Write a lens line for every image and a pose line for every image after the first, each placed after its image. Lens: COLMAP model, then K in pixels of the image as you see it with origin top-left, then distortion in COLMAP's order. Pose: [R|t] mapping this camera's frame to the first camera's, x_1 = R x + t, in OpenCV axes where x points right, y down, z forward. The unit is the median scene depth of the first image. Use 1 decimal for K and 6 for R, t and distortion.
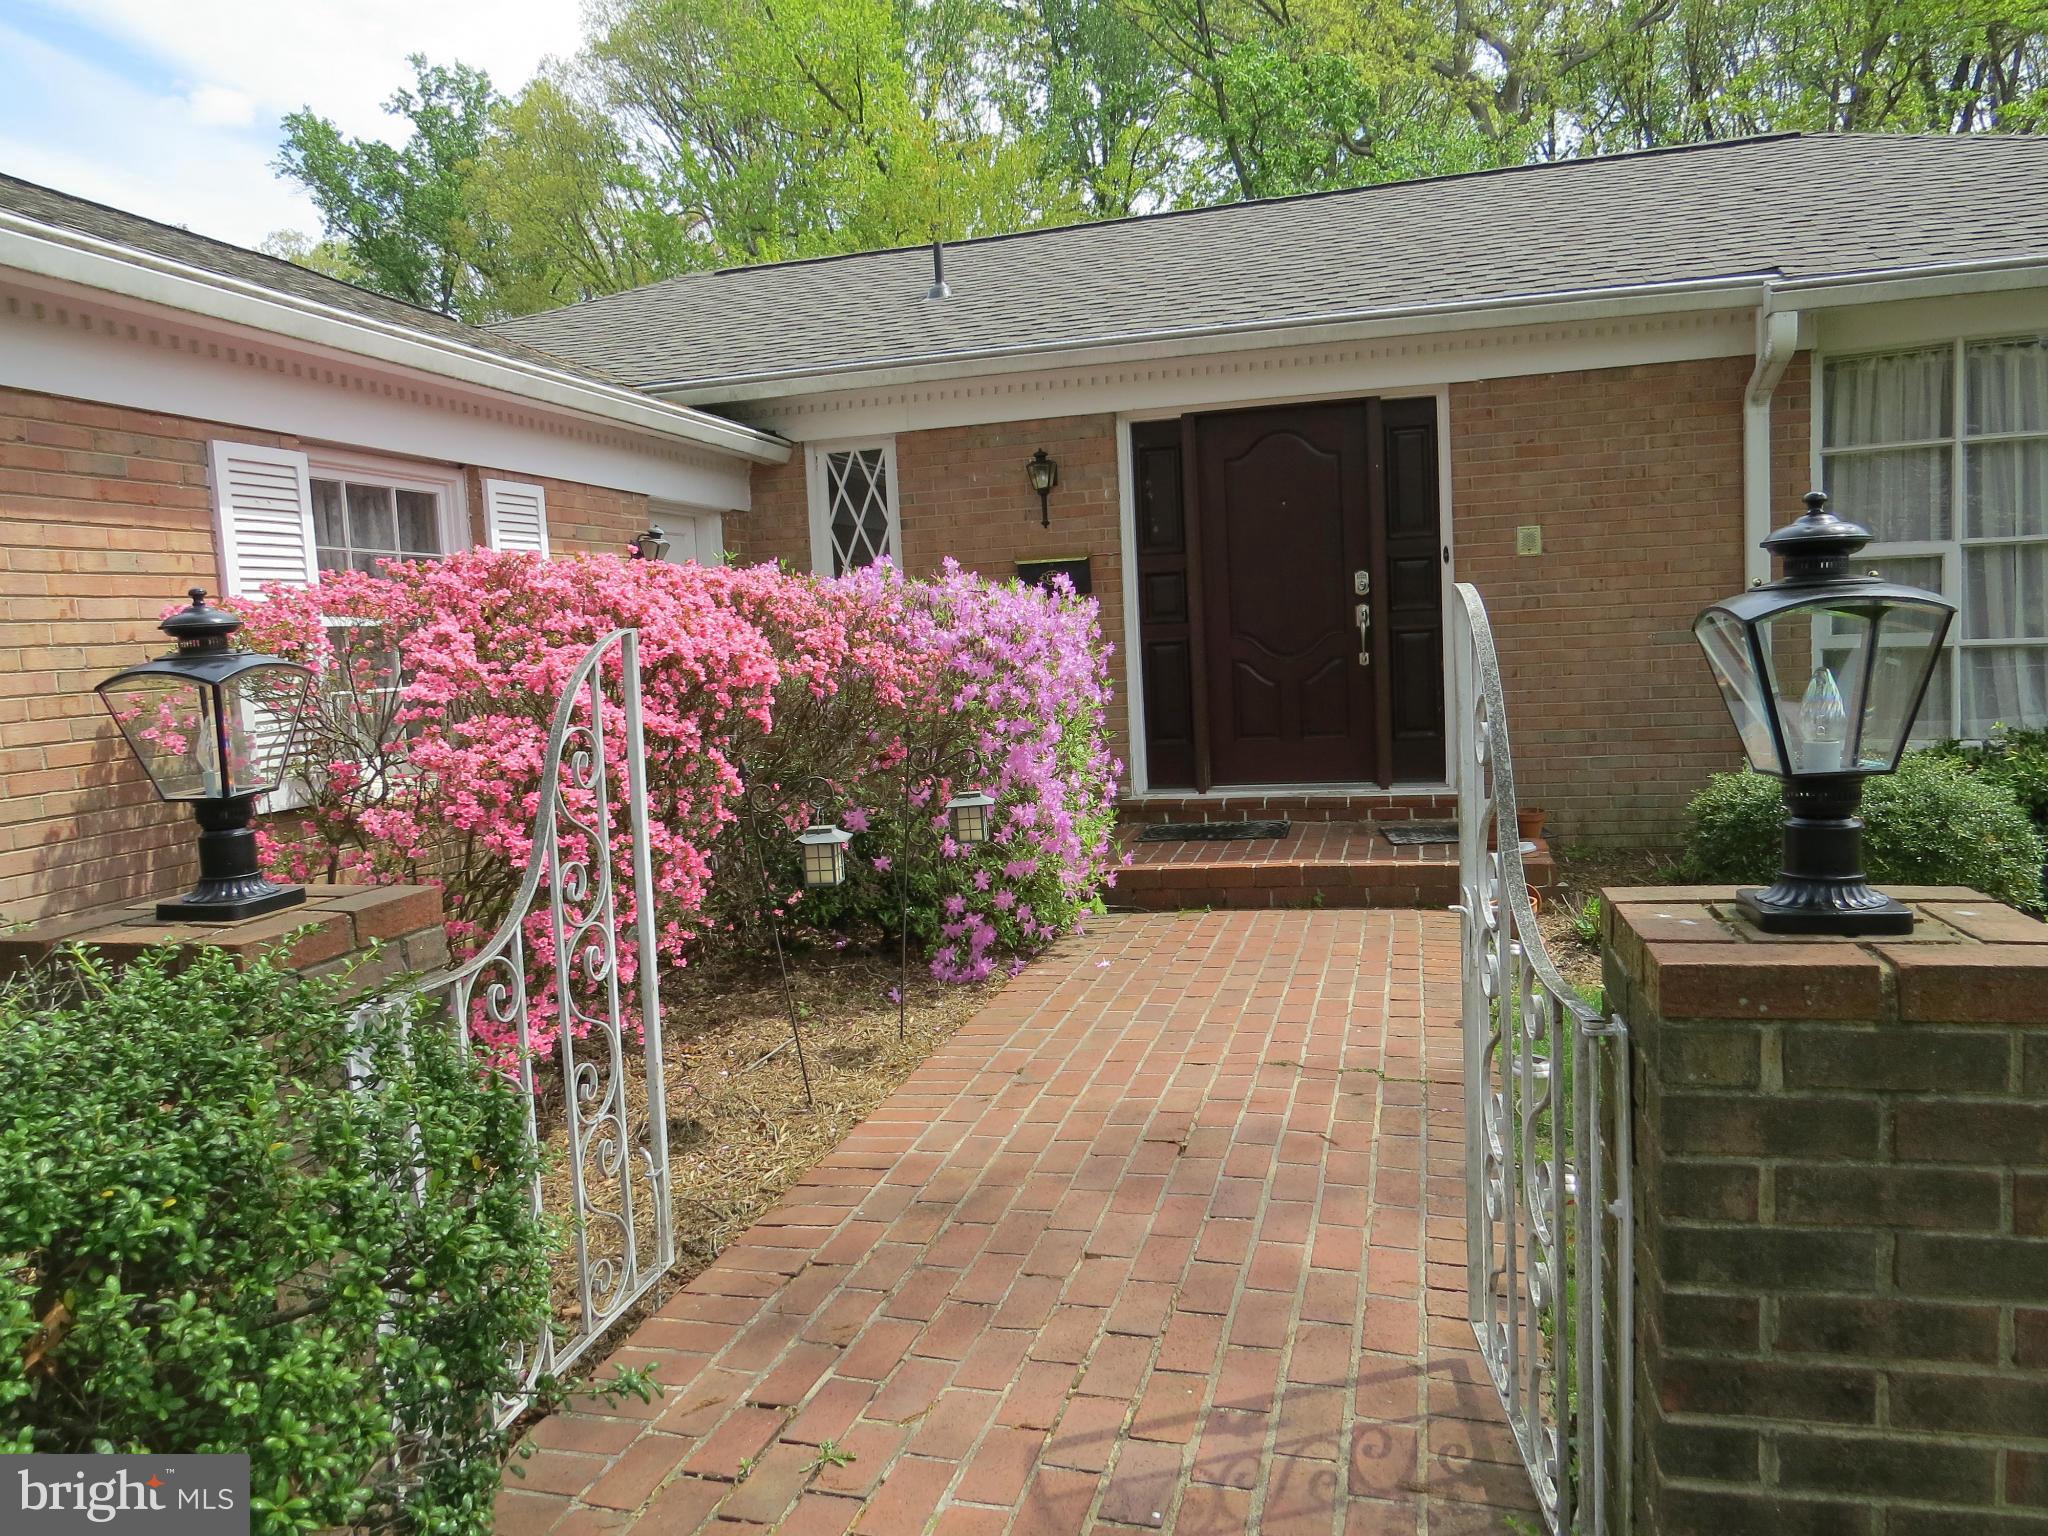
lens RADIAL K [[1435.2, 0, 1030.1], [0, 1435.2, 784.9], [0, 0, 1]] dist [-0.027395, 0.001505]
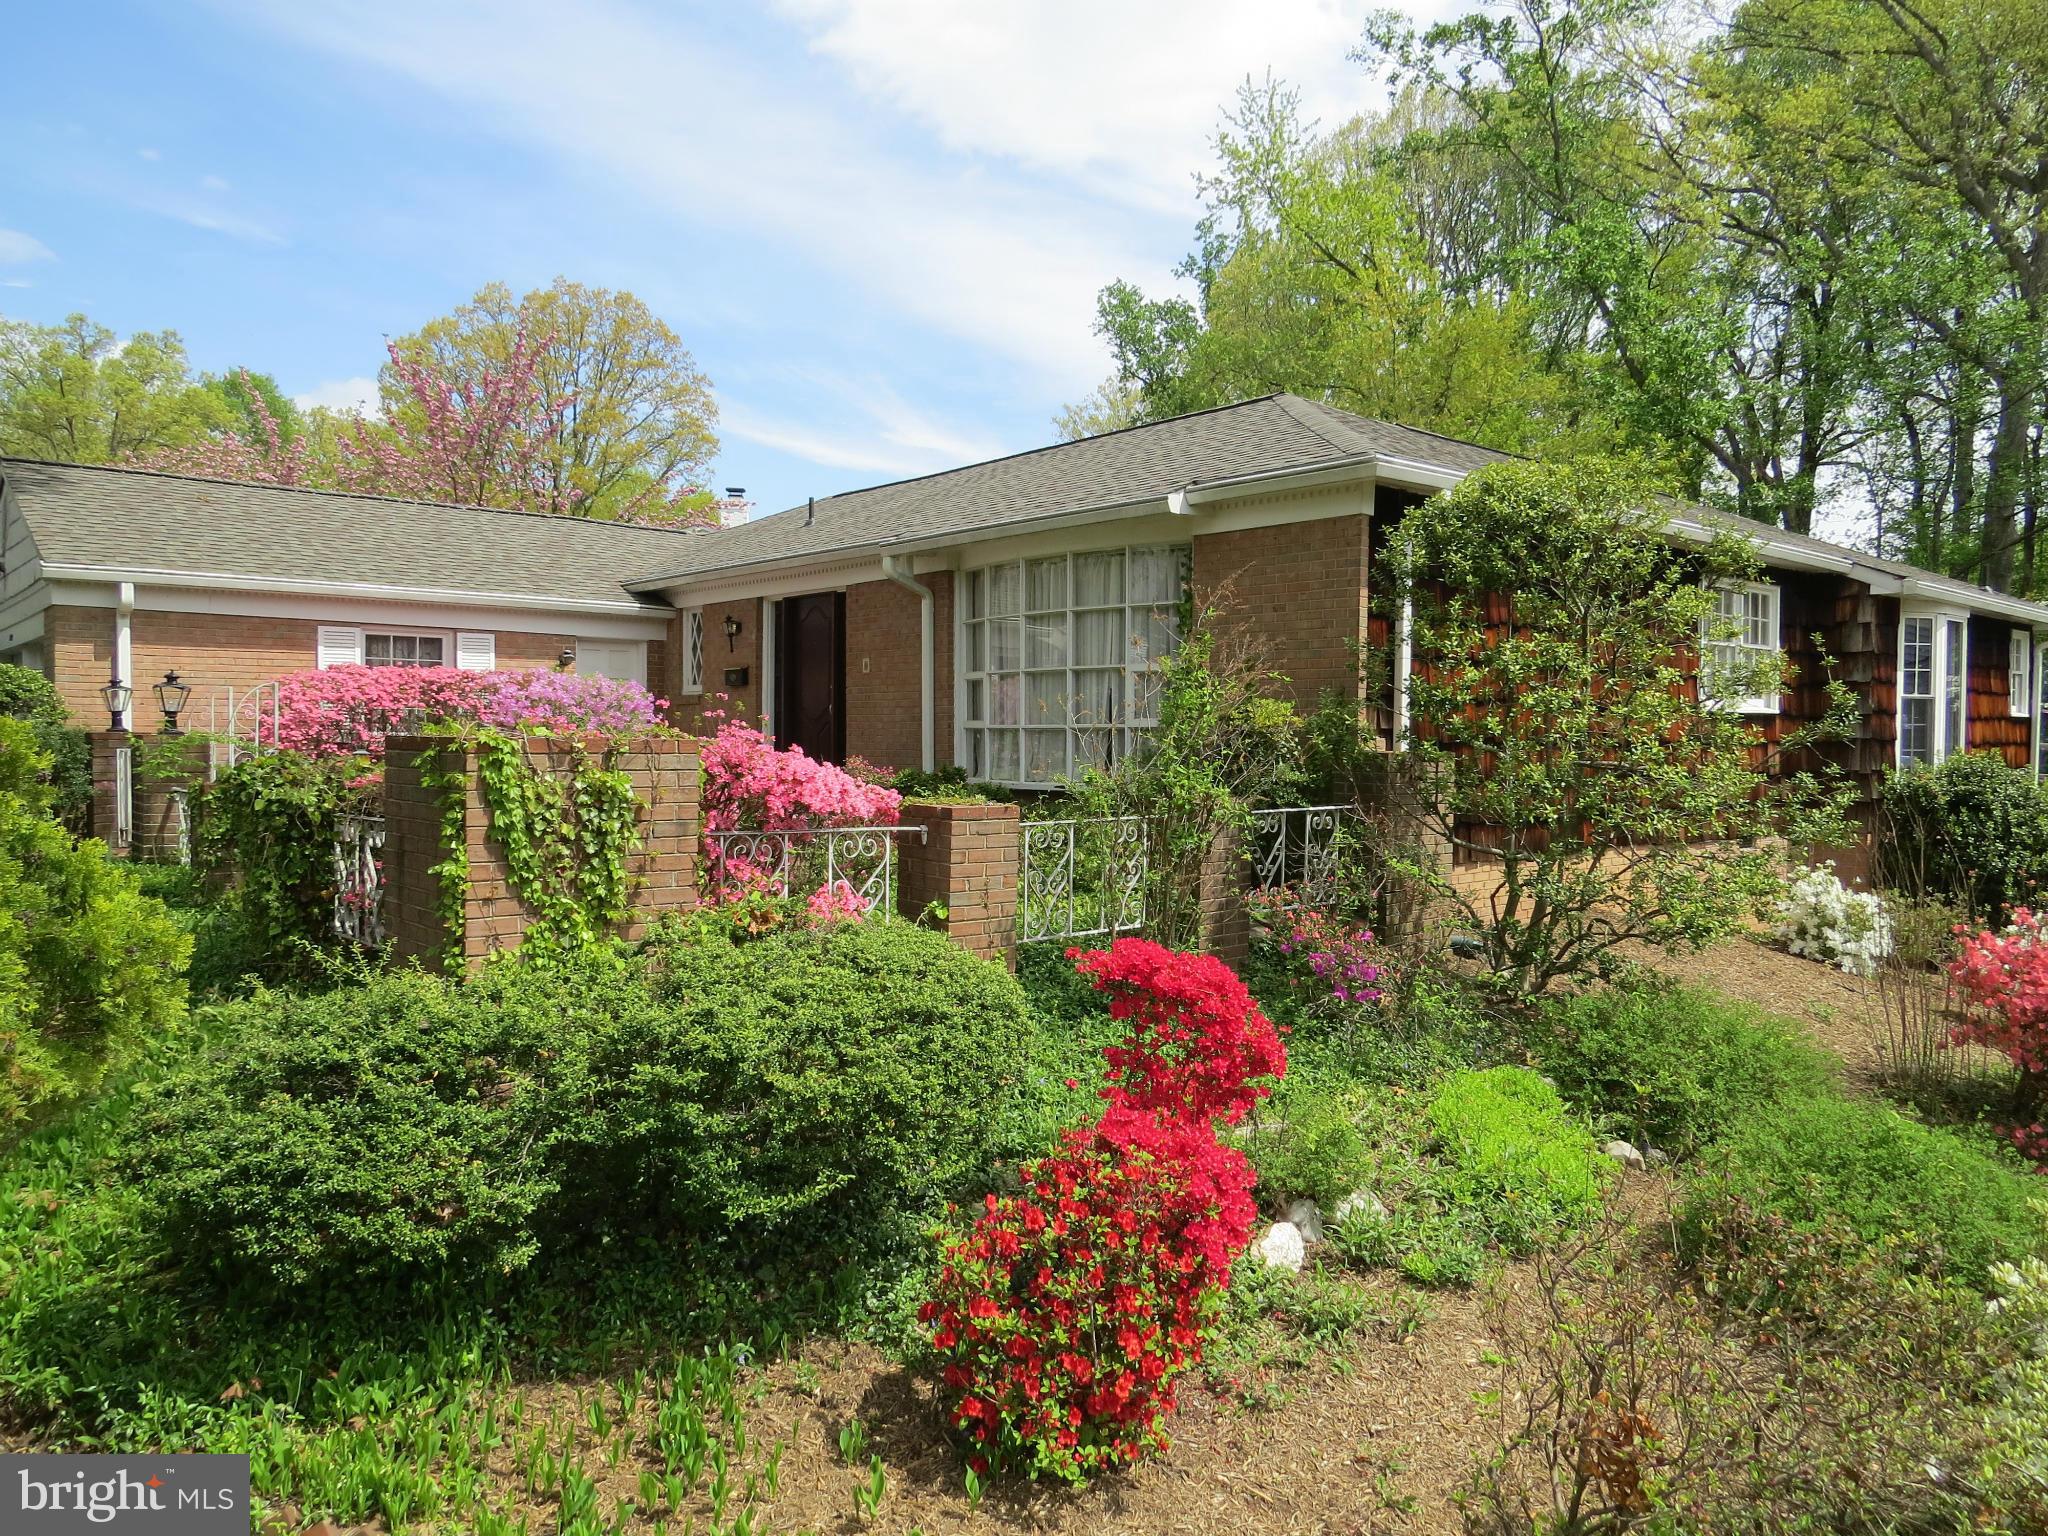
lens RADIAL K [[1455.0, 0, 1035.0], [0, 1455.0, 754.8], [0, 0, 1]] dist [-0.024221, 0.002357]
pose [[0.824724, 0.062489, -0.562073, 1.564908], [-0.106817, 0.993200, -0.046311, 0.015492], [0.555357, 0.098232, 0.825790, -0.463238]]
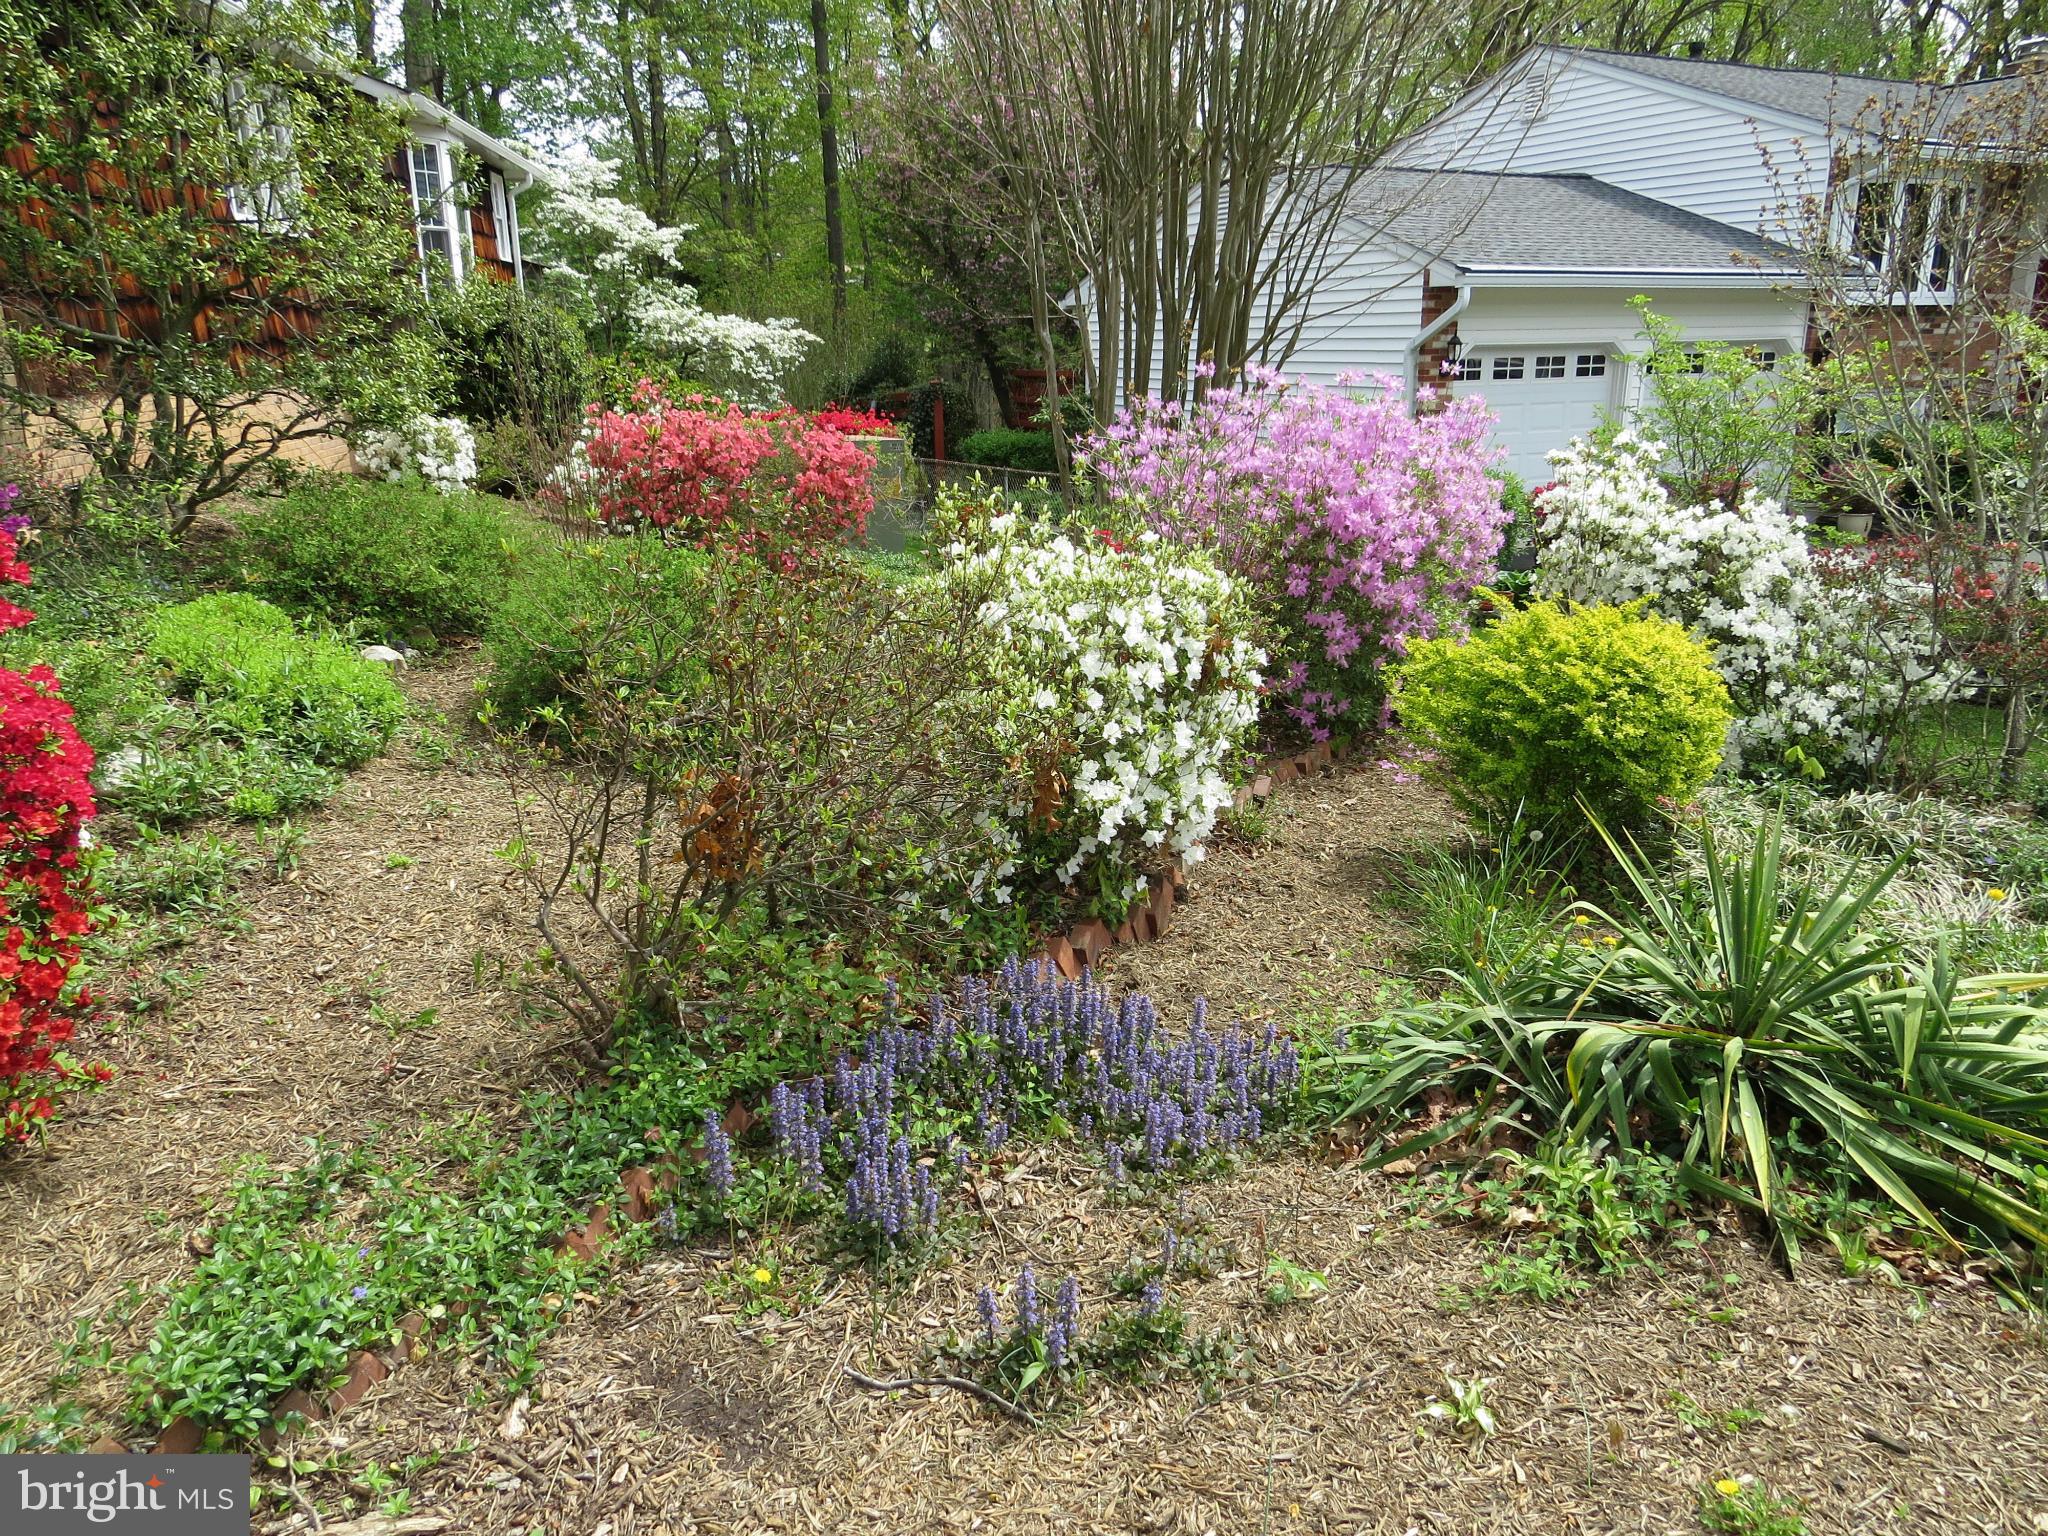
lens RADIAL K [[1435.2, 0, 1030.1], [0, 1435.2, 784.9], [0, 0, 1]] dist [-0.027395, 0.001505]
pose [[0.922933, -0.087111, 0.374976, 1.404148], [0.016047, 0.981921, 0.188612, 0.107693], [-0.384627, -0.168059, 0.907644, -0.362574]]
